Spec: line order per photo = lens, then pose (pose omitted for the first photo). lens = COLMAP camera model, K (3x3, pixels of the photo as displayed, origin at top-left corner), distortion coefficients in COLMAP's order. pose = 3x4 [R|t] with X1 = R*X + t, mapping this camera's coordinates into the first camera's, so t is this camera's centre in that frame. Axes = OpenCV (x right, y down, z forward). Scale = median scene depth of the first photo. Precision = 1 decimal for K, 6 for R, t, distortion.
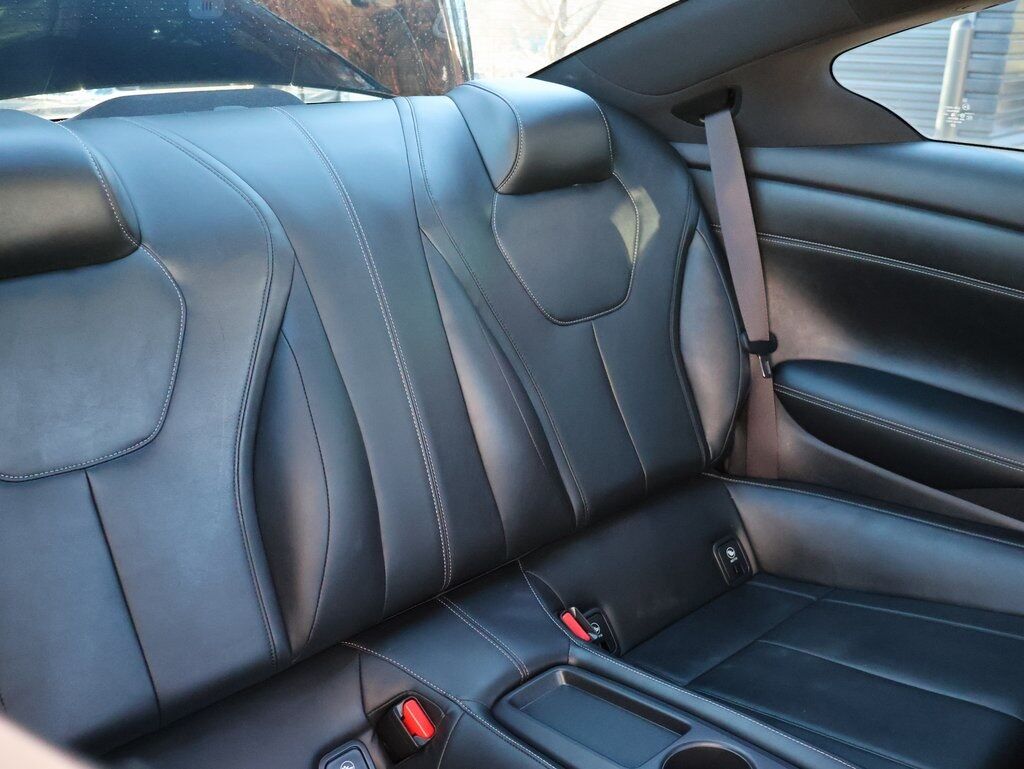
lens RADIAL K [[955.3, 0, 518.7], [0, 955.3, 383.5], [0, 0, 1]] dist [-0.007611, 0.000000]
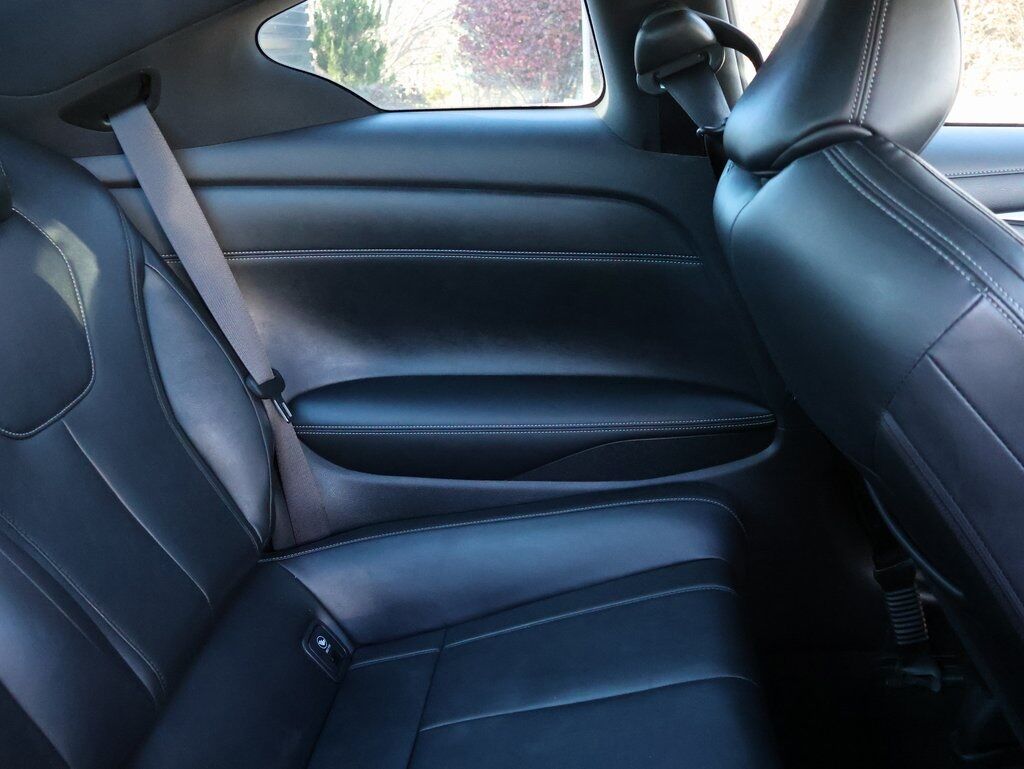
lens RADIAL K [[955.3, 0, 512.2], [0, 955.3, 390.2], [0, 0, 1]] dist [-0.007611, 0.000000]
pose [[0.729166, -0.280627, 0.624152, -0.103880], [0.297377, 0.951374, 0.080340, -0.041937], [-0.616347, 0.127027, 0.777162, 0.251564]]
